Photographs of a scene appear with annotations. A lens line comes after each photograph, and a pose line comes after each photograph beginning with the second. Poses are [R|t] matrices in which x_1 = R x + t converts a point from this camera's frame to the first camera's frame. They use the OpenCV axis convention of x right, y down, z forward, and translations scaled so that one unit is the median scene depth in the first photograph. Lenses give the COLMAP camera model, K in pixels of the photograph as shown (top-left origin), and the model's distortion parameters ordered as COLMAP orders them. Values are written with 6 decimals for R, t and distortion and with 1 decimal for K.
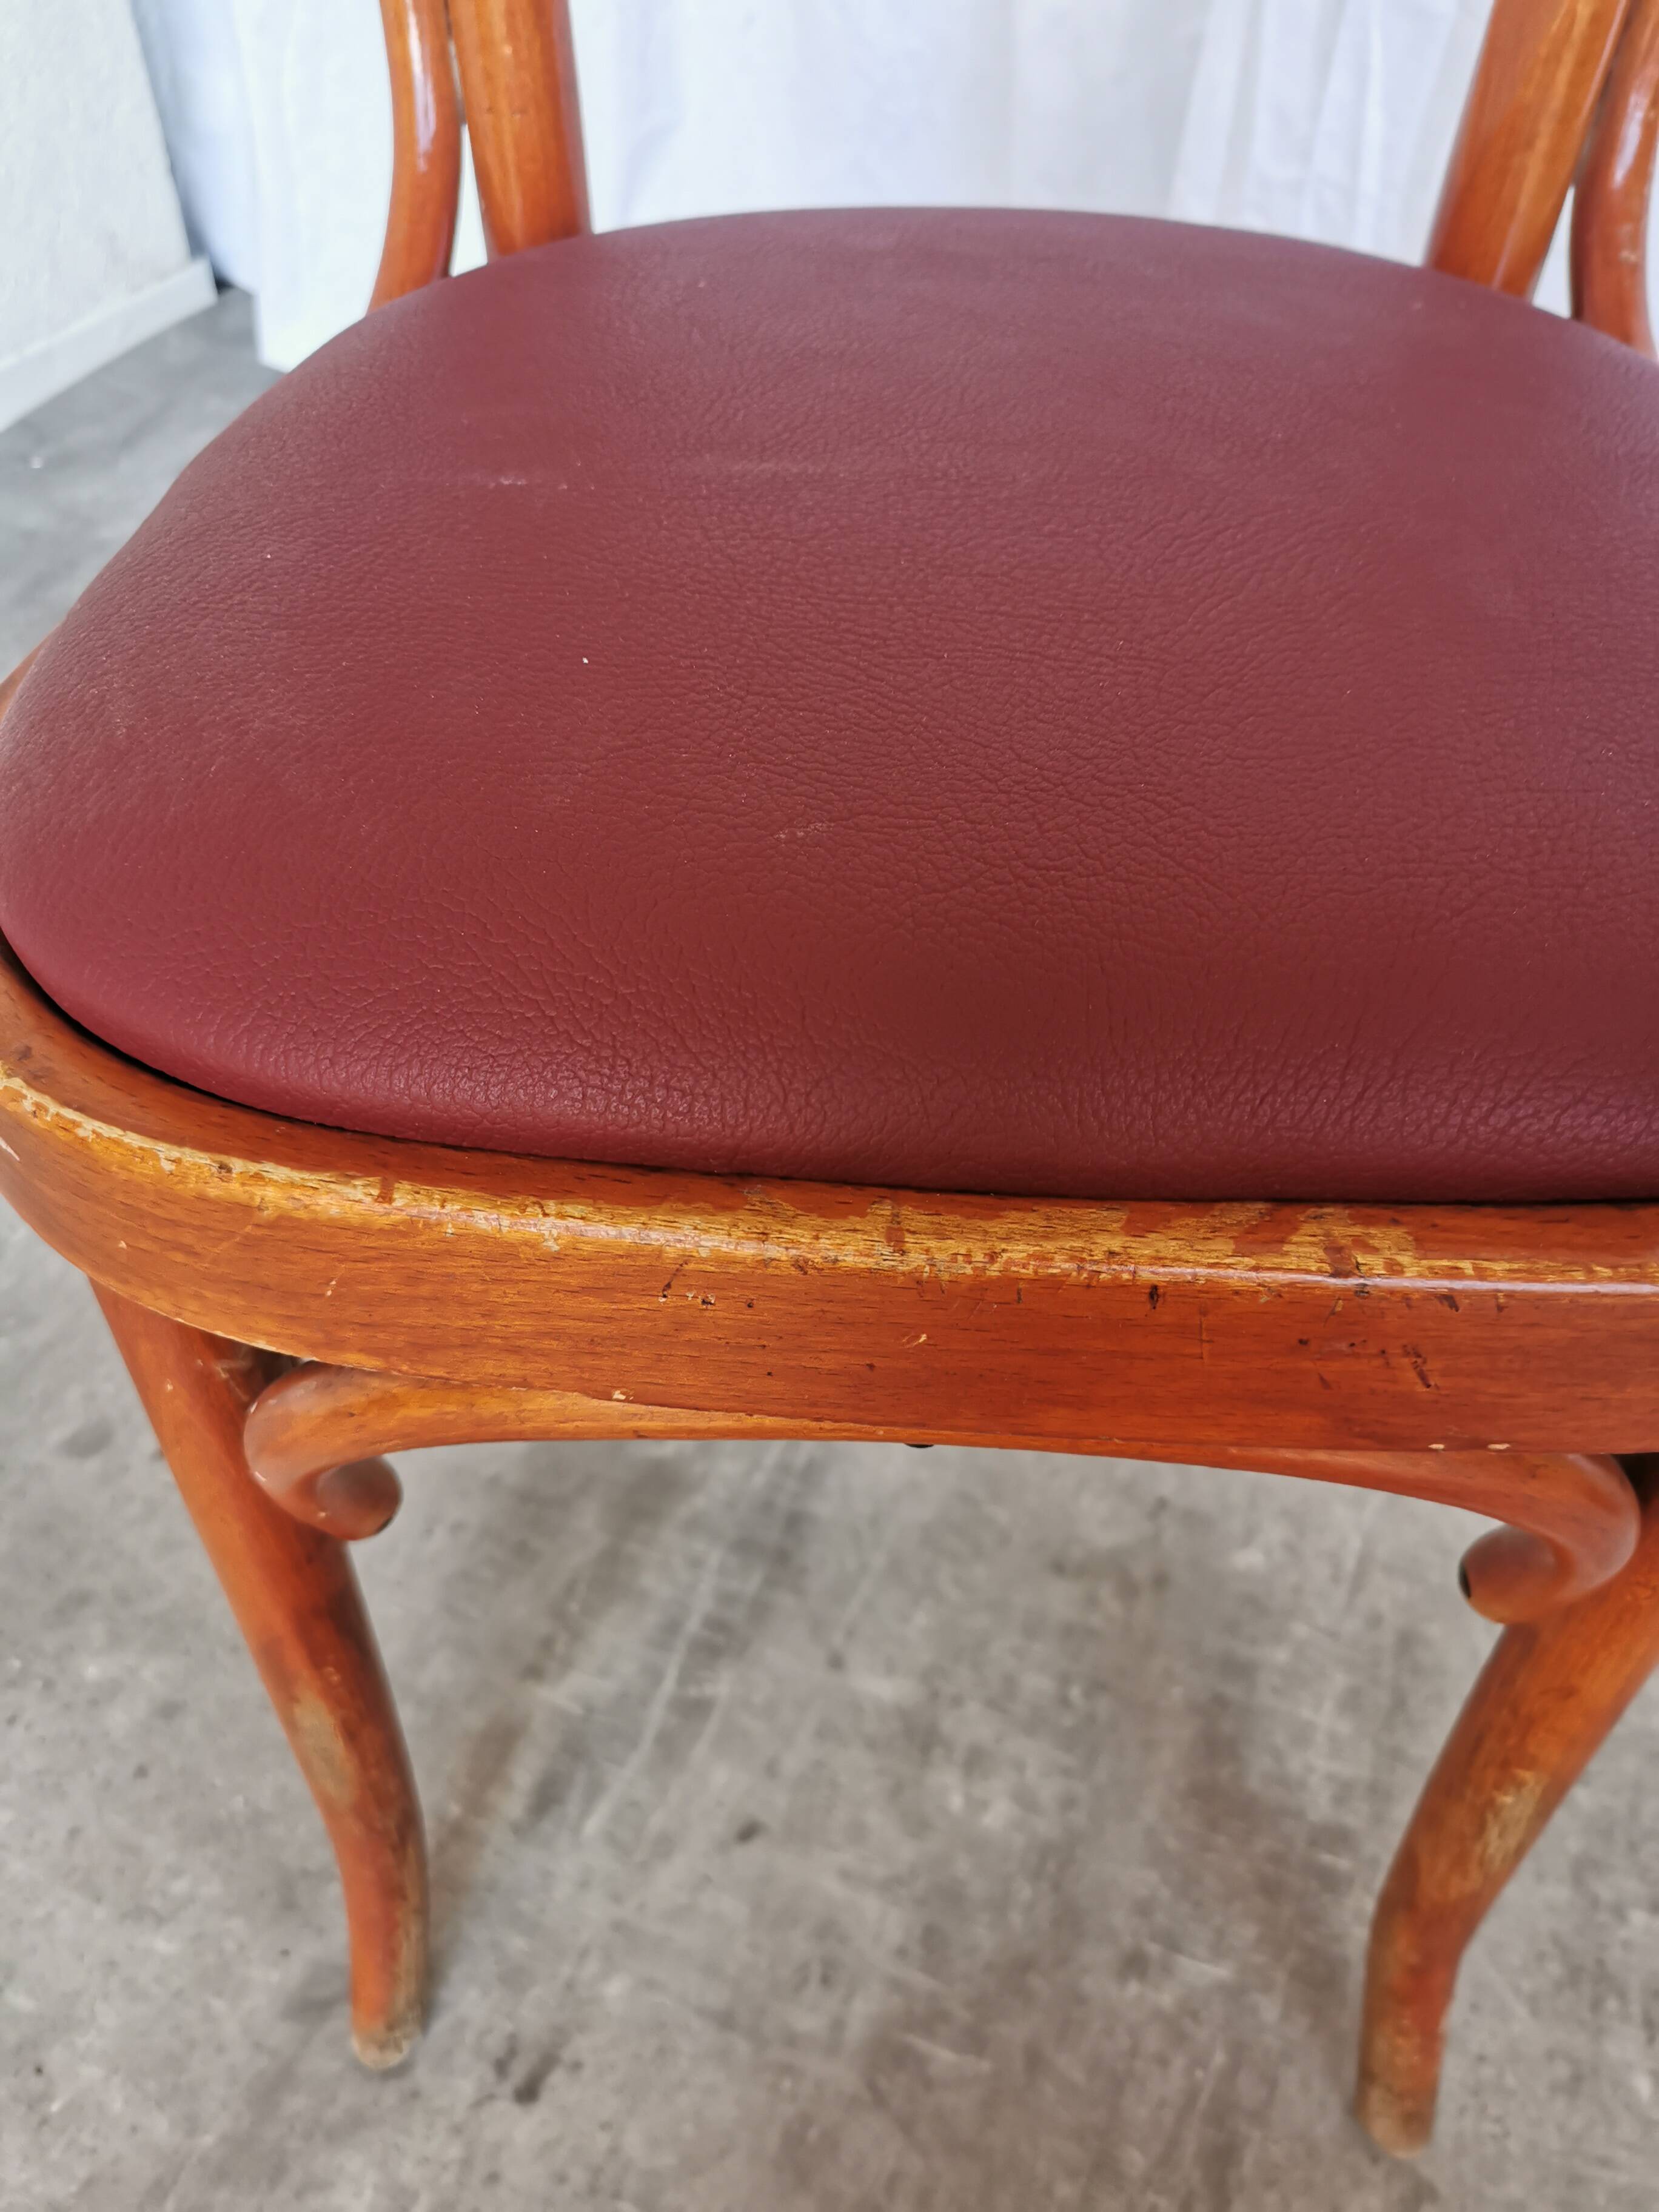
lens RADIAL K [[1752.6, 0, 829.6], [0, 1752.6, 1118.2], [0, 0, 1]] dist [0.019700, -0.038745]
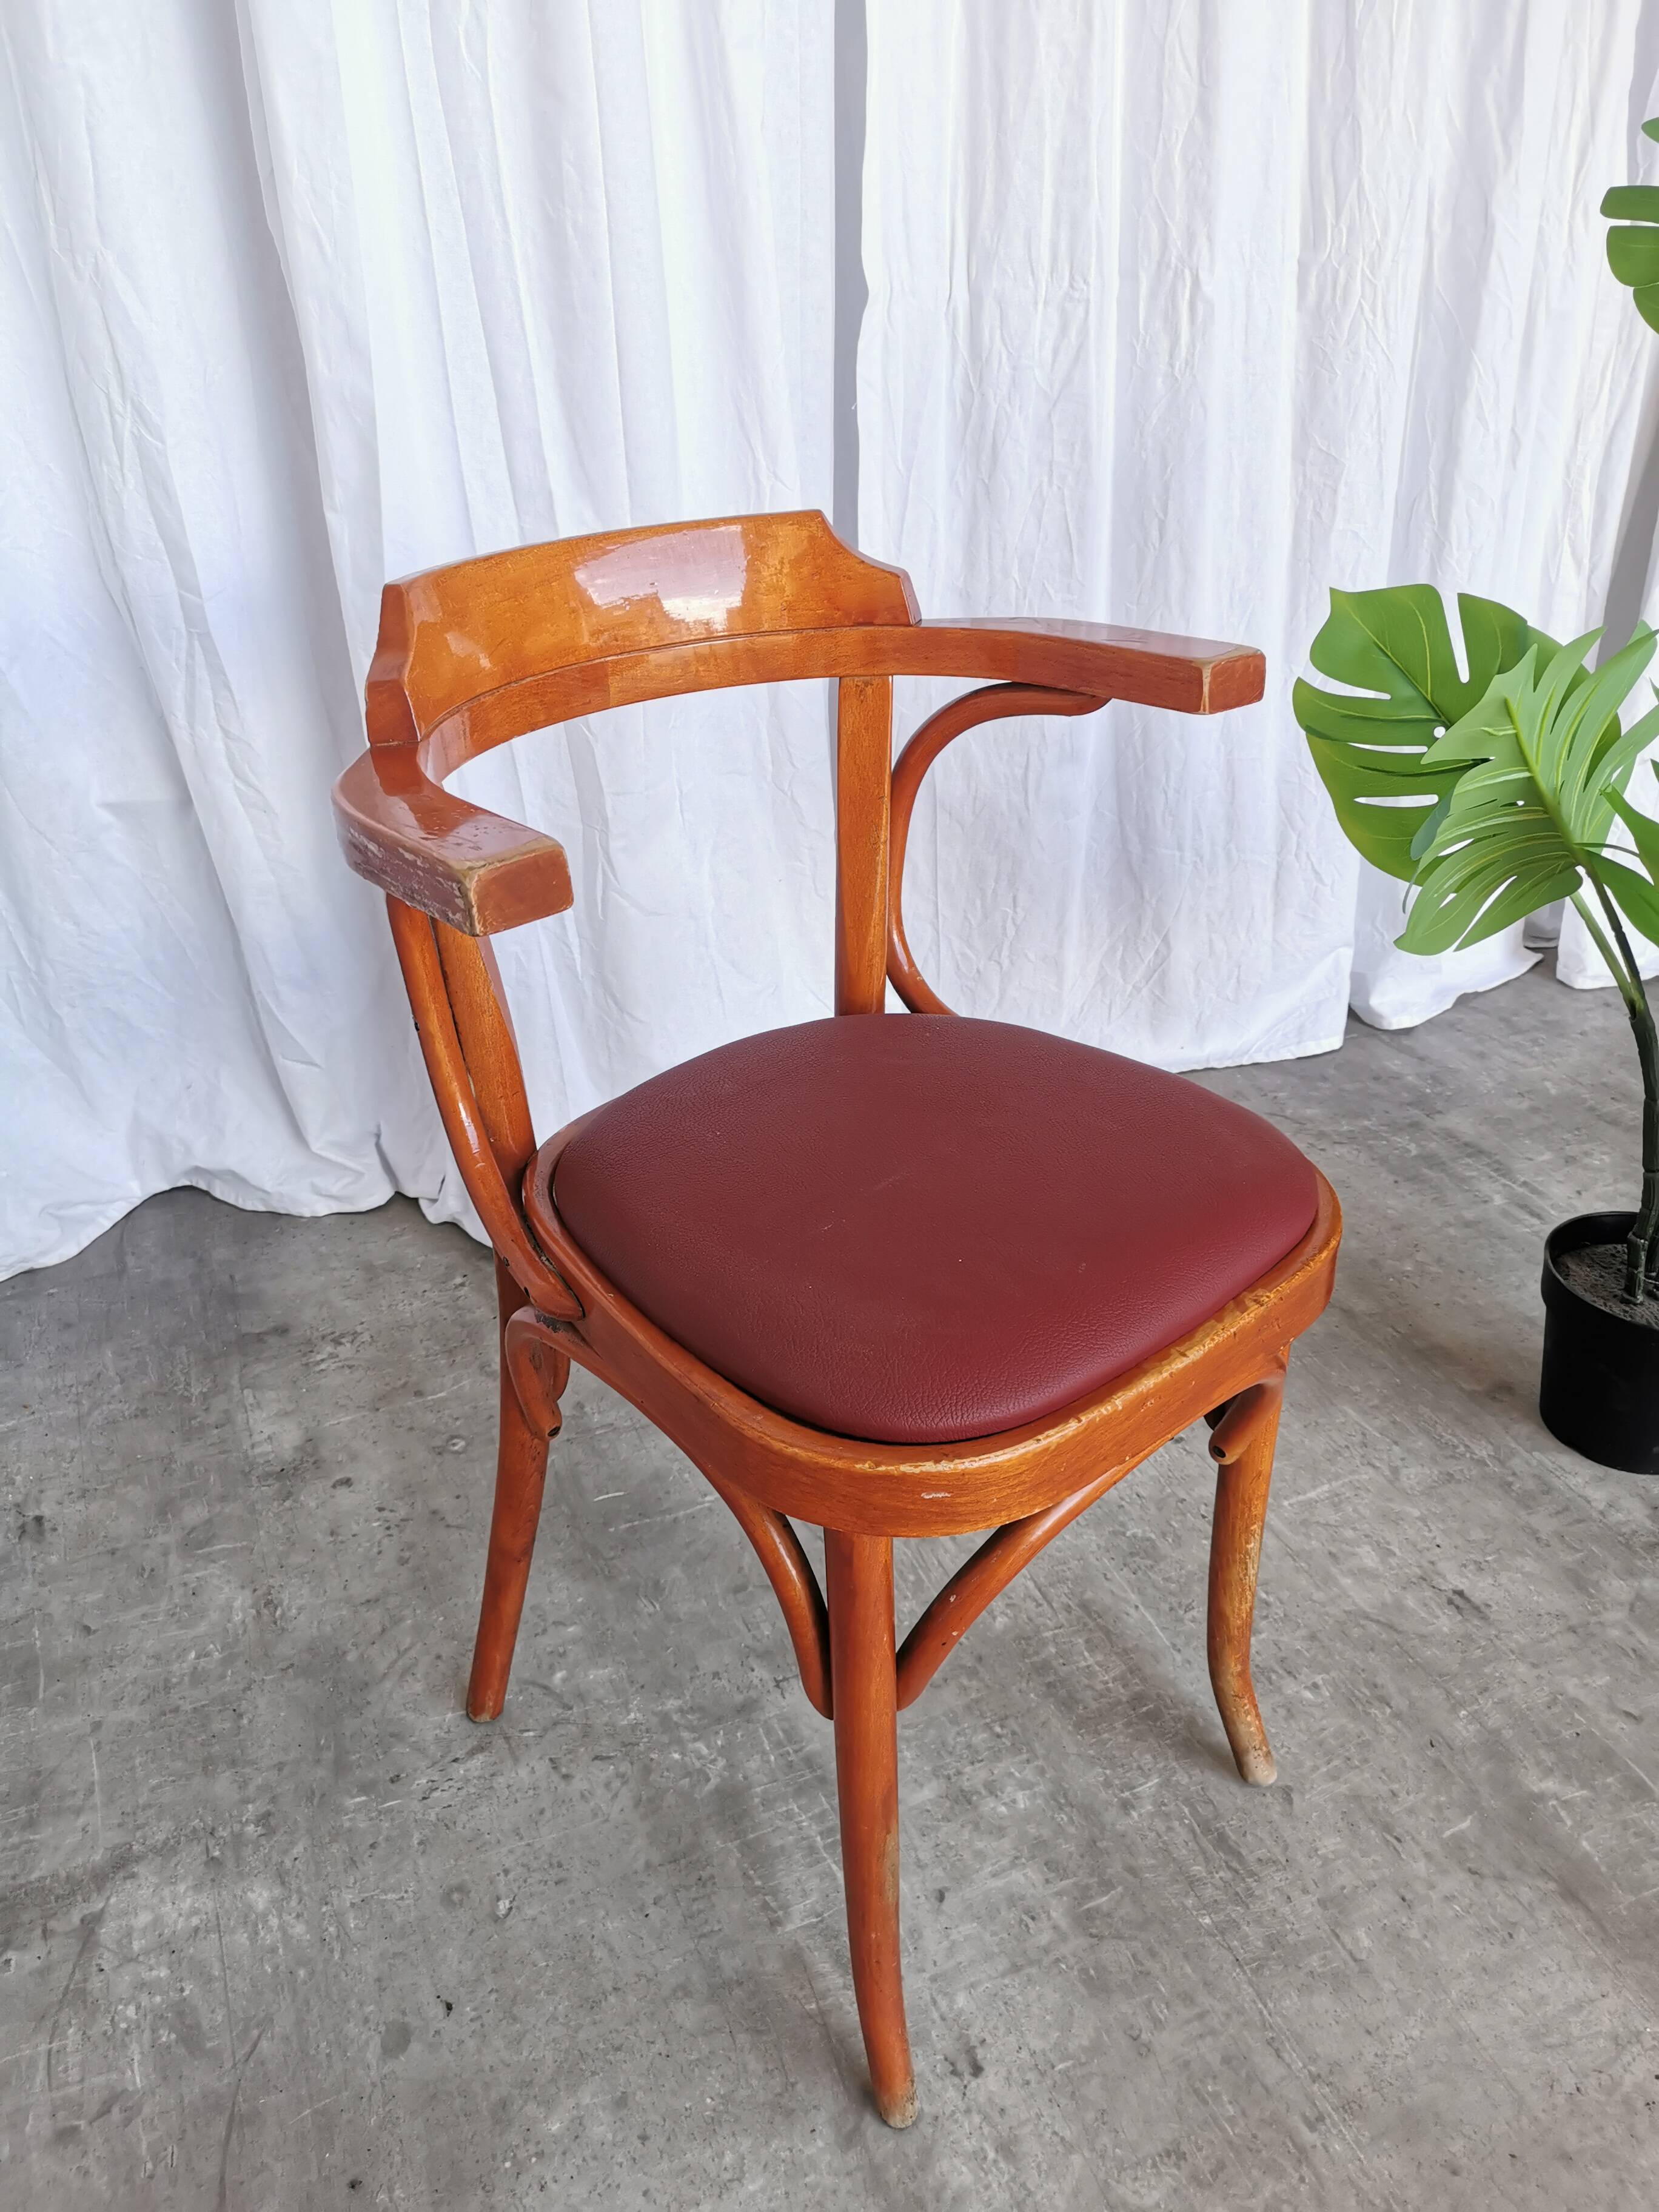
lens RADIAL K [[1752.6, 0, 830.7], [0, 1752.6, 1093.1], [0, 0, 1]] dist [0.019700, -0.038745]
pose [[0.688526, -0.371898, 0.622594, -0.889739], [0.529232, 0.844626, -0.080752, -0.168641], [-0.495827, 0.385097, 0.778367, -0.569739]]
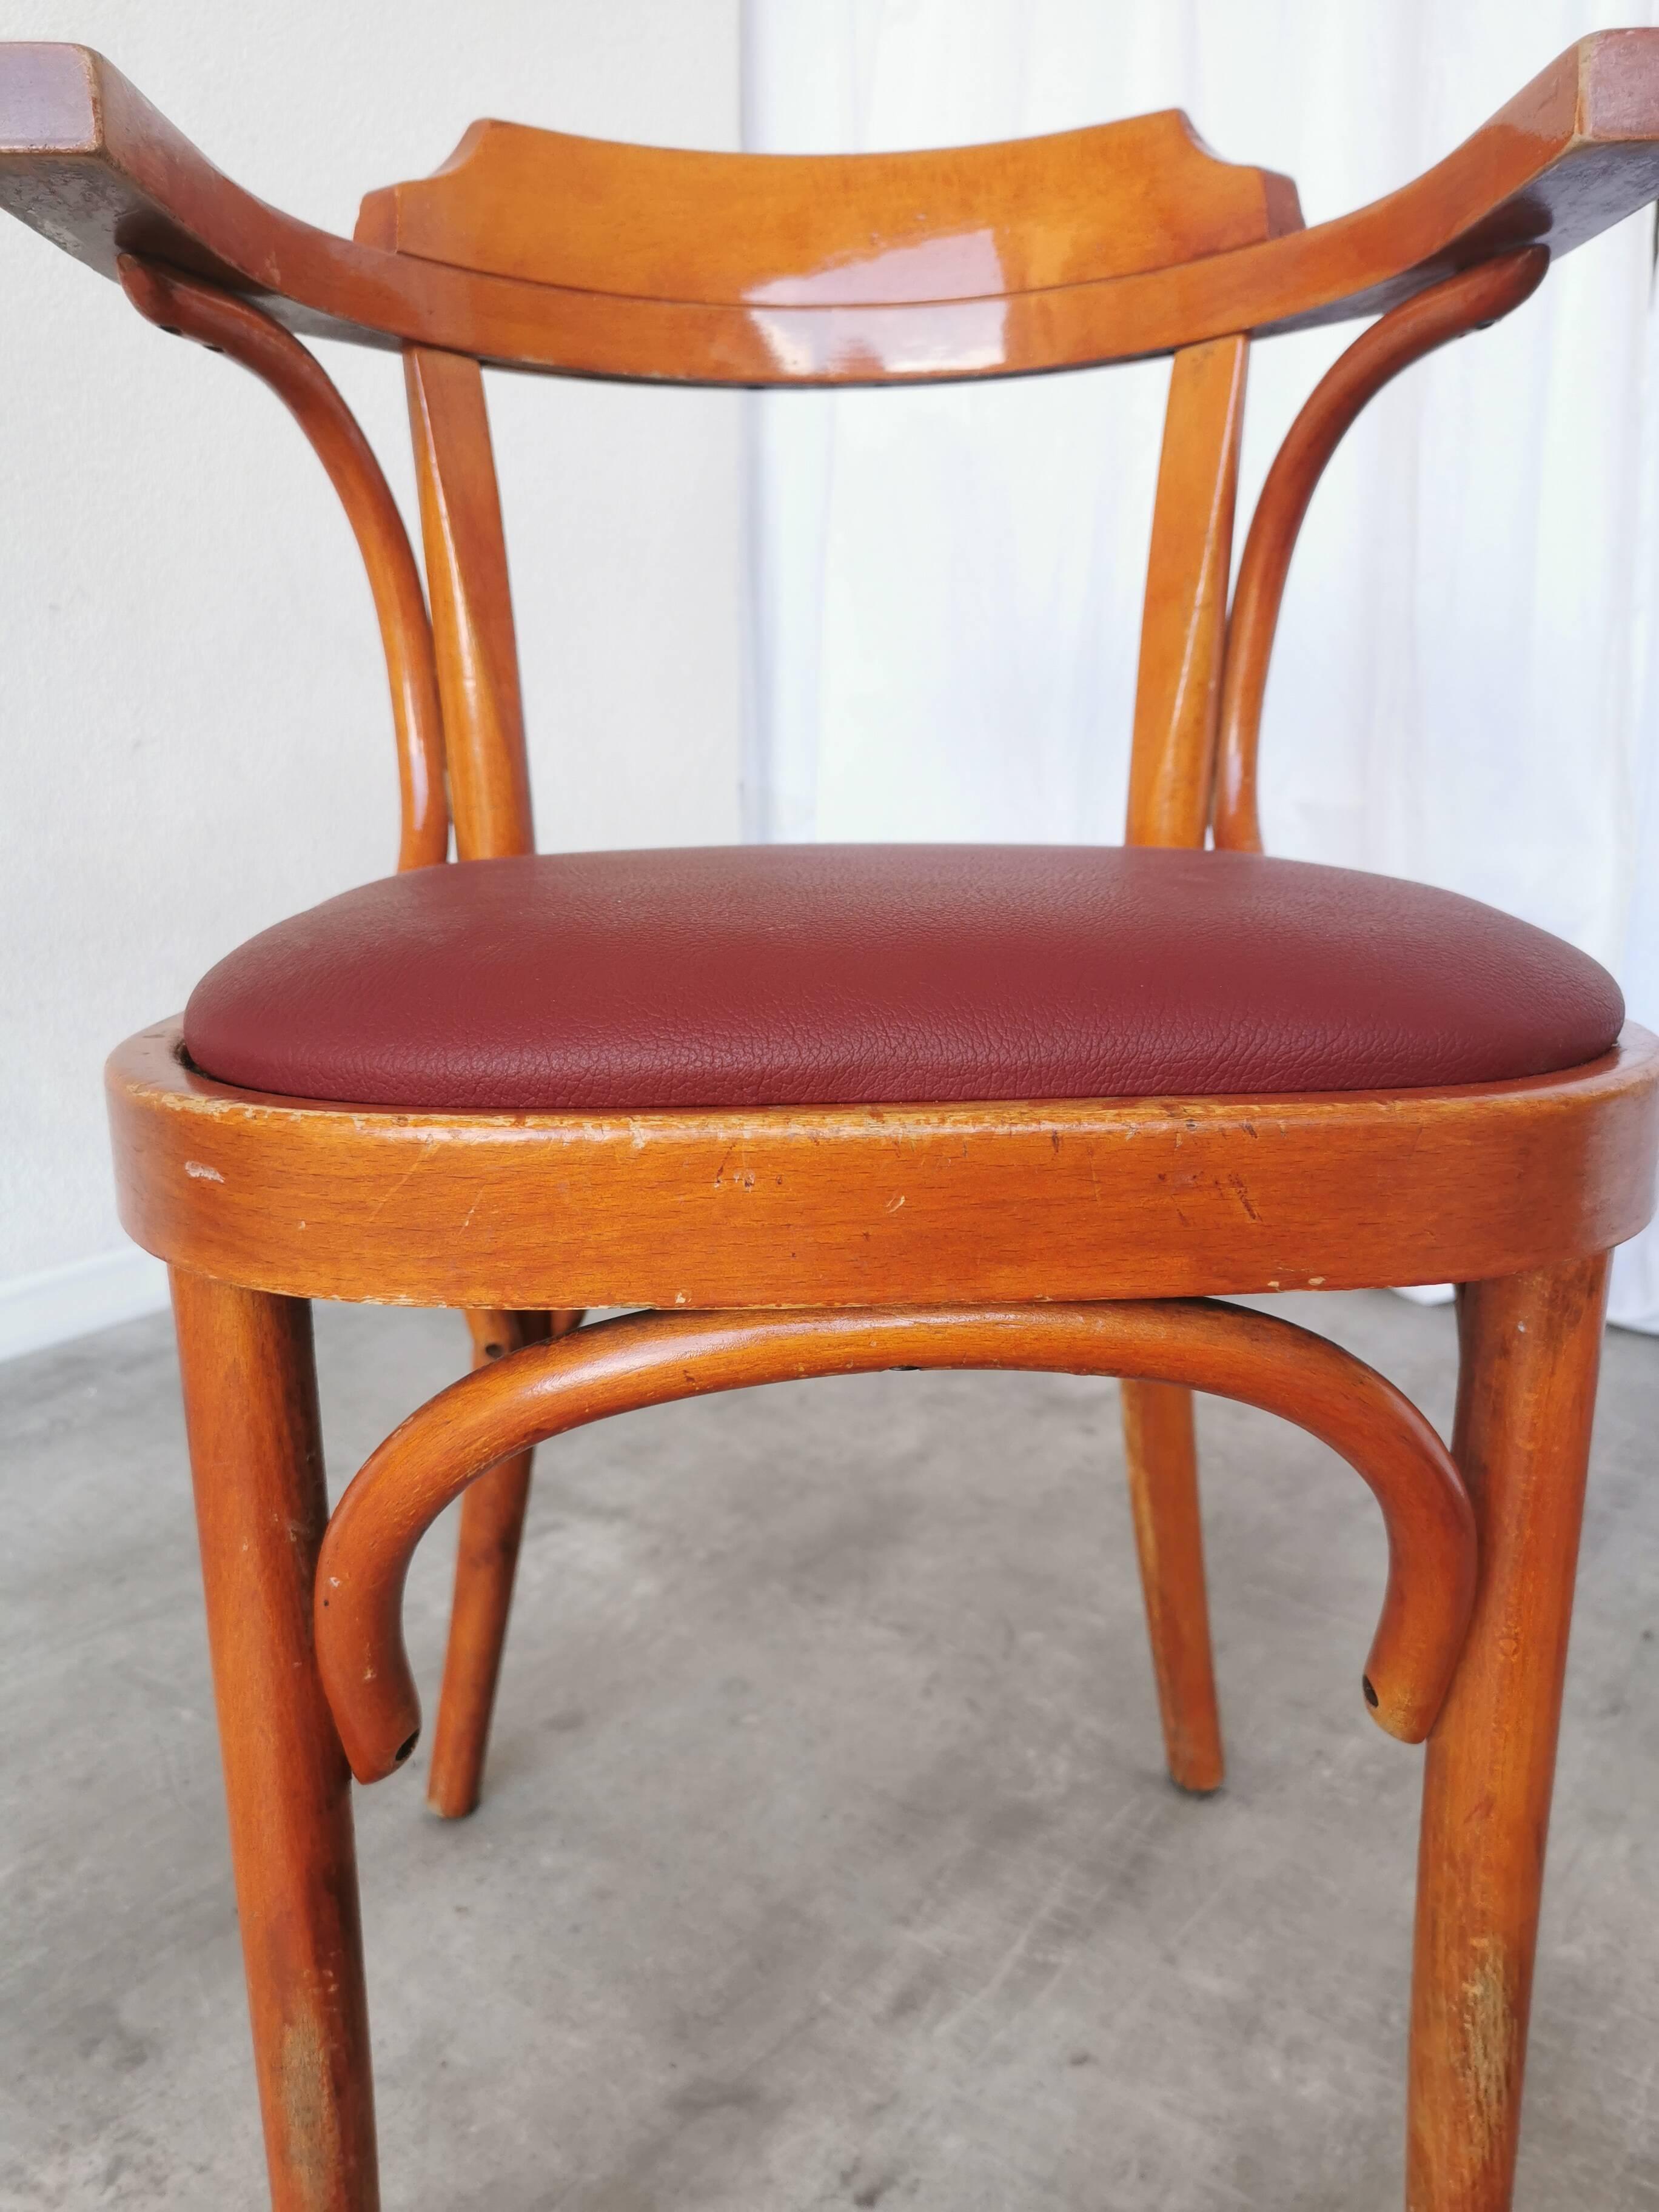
lens RADIAL K [[1752.6, 0, 810.6], [0, 1752.6, 1124.0], [0, 0, 1]] dist [0.019700, -0.038745]
pose [[0.970644, 0.045219, -0.236233, 0.023289], [-0.160954, 0.851958, -0.498258, 0.484051], [0.178730, 0.521654, 0.834226, -0.263933]]
